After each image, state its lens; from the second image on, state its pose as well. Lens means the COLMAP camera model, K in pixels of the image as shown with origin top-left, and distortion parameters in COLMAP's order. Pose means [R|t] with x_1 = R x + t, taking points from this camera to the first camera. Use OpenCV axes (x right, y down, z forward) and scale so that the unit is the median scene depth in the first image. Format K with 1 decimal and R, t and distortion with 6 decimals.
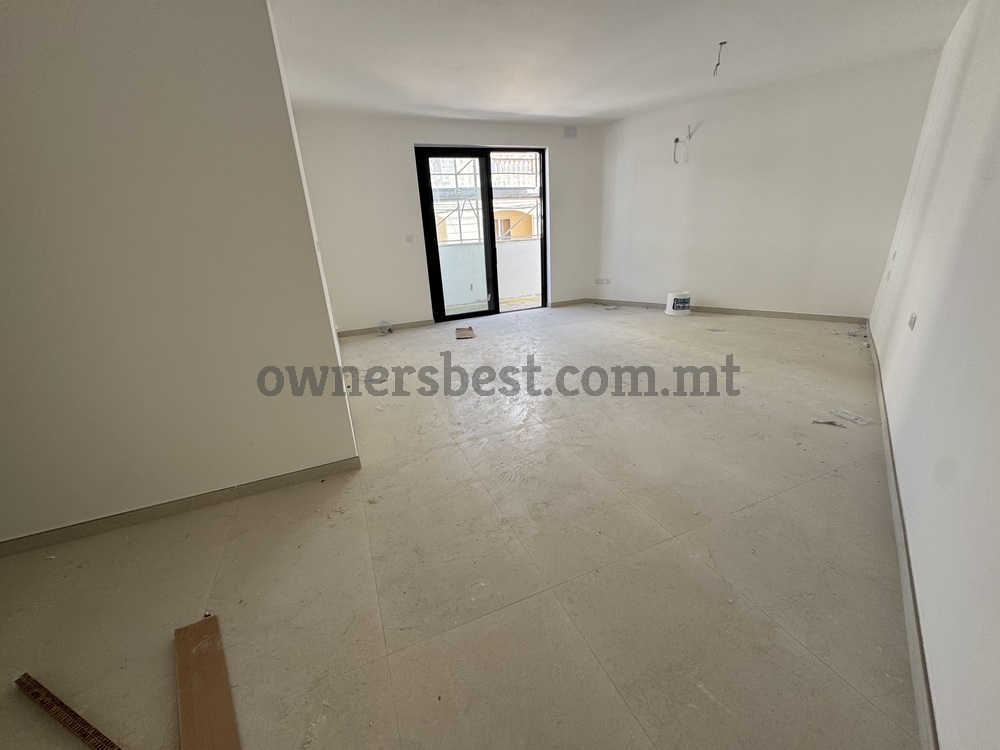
lens RADIAL K [[400.0, 0, 500.0], [0, 400.0, 375.0], [0, 0, 1]] dist [-0.006353, -0.000082]
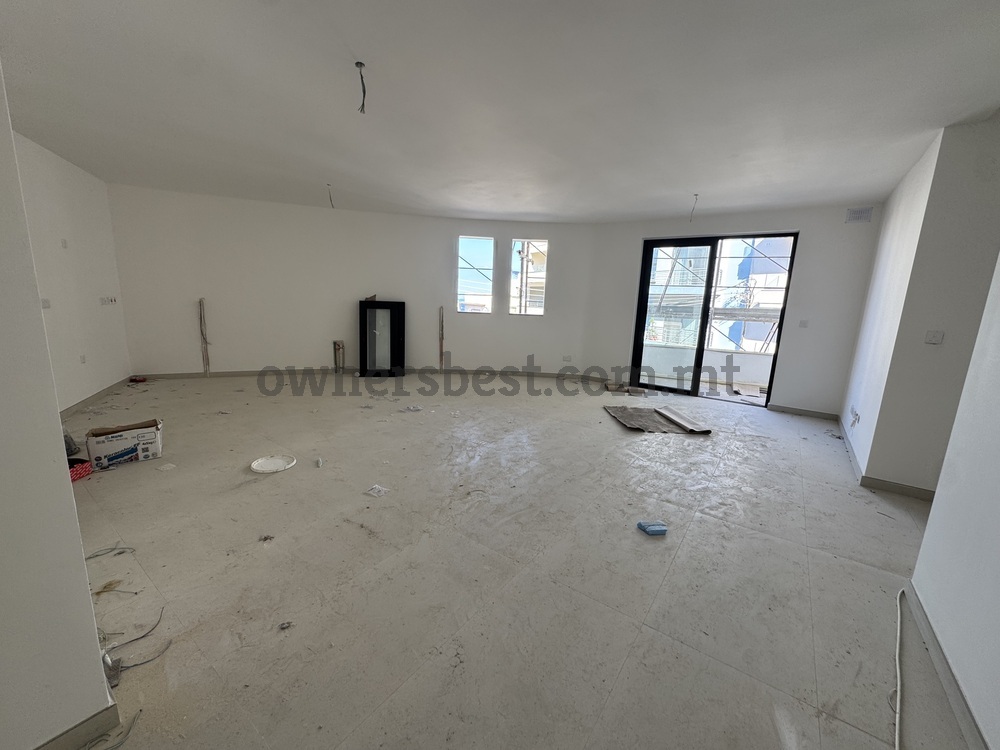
lens RADIAL K [[400.0, 0, 500.0], [0, 400.0, 375.0], [0, 0, 1]] dist [-0.006353, -0.000082]
pose [[0.525299, 0.229376, -0.819419, 0.583894], [-0.359987, 0.932467, 0.030247, -0.067444], [0.771019, 0.279091, 0.572396, 0.083388]]
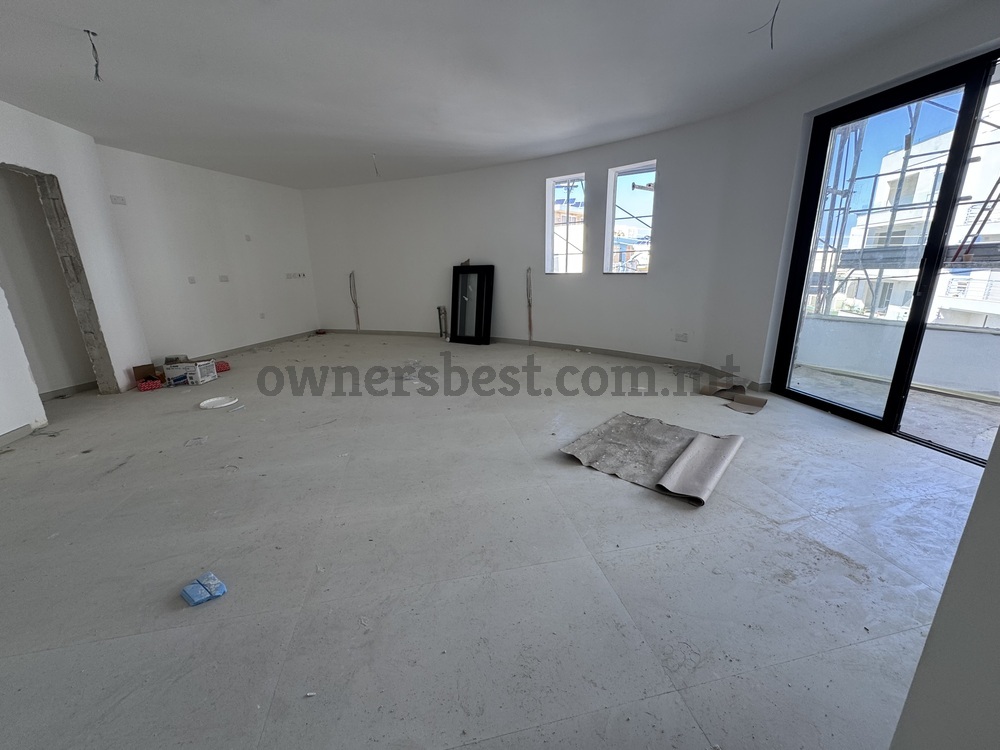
lens RADIAL K [[400.0, 0, 500.0], [0, 400.0, 375.0], [0, 0, 1]] dist [-0.006353, -0.000082]
pose [[-0.179470, 0.316451, -0.931477, 0.534790], [-0.314399, 0.878745, 0.359112, -0.262028], [0.932172, 0.357305, -0.058216, 0.658907]]
